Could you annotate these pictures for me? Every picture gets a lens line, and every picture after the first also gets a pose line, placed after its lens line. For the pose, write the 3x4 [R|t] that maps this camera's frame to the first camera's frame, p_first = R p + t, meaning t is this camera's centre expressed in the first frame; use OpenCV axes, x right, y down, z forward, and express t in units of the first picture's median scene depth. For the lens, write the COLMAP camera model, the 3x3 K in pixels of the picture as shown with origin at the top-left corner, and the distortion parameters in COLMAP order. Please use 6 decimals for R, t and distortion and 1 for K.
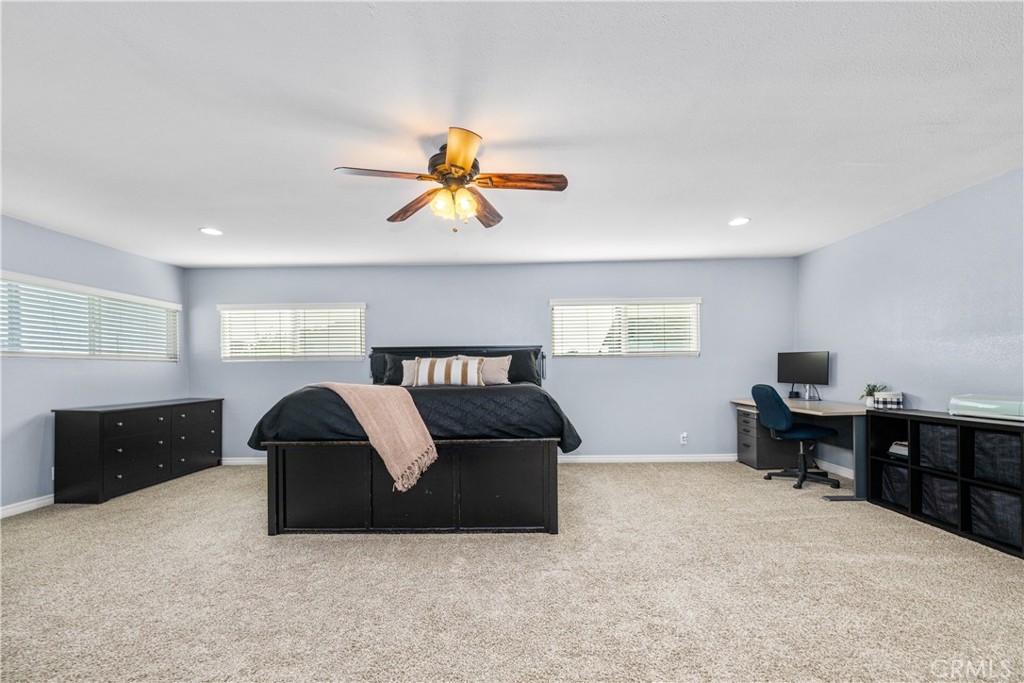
lens RADIAL K [[416.6, 0, 512.2], [0, 416.6, 369.6], [0, 0, 1]] dist [-0.000195, -0.000048]
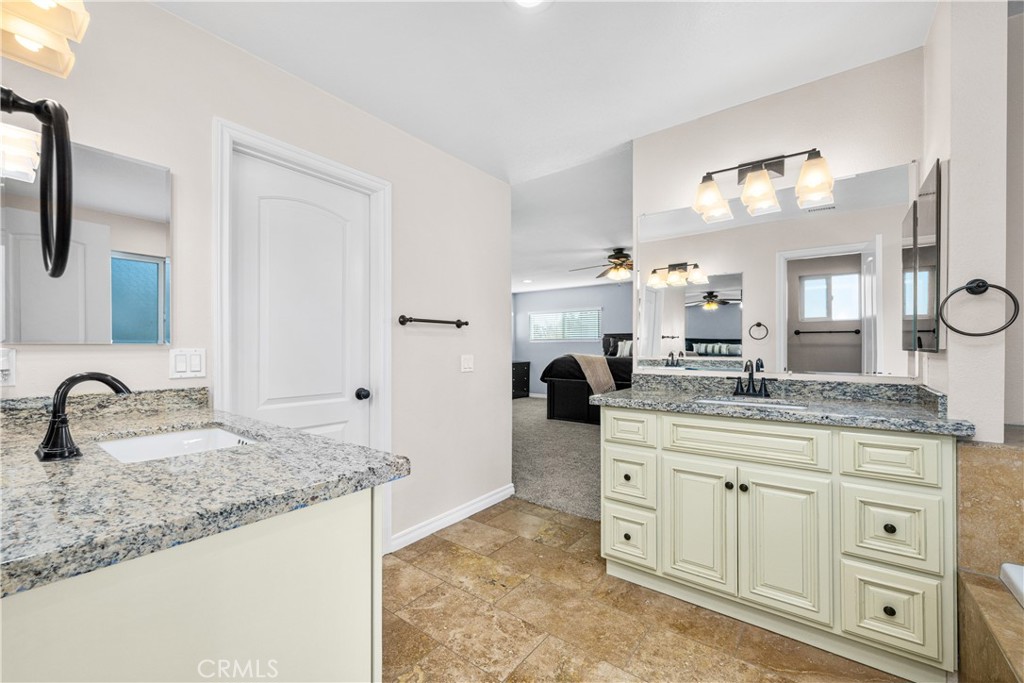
lens RADIAL K [[409.7, 0, 512.6], [0, 409.7, 346.1], [0, 0, 1]] dist [0.000297, 0.000020]
pose [[0.801915, 0.009645, -0.597361, 0.451694], [-0.010122, 0.999945, 0.002557, -0.006029], [0.597353, 0.003996, 0.801969, -0.689156]]
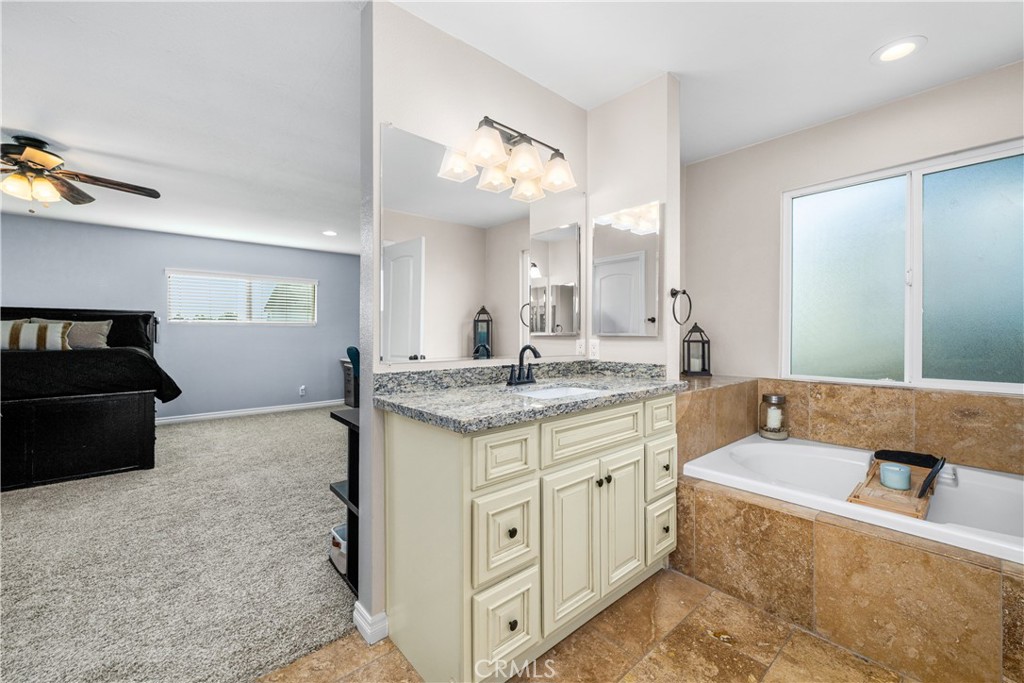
lens RADIAL K [[414.4, 0, 512.0], [0, 414.4, 334.5], [0, 0, 1]] dist [0.000284, -0.000052]
pose [[0.742847, 0.012118, 0.669352, 0.052178], [-0.008352, 0.999926, -0.008833, 0.001580], [-0.669409, 0.000971, 0.742893, -0.447324]]
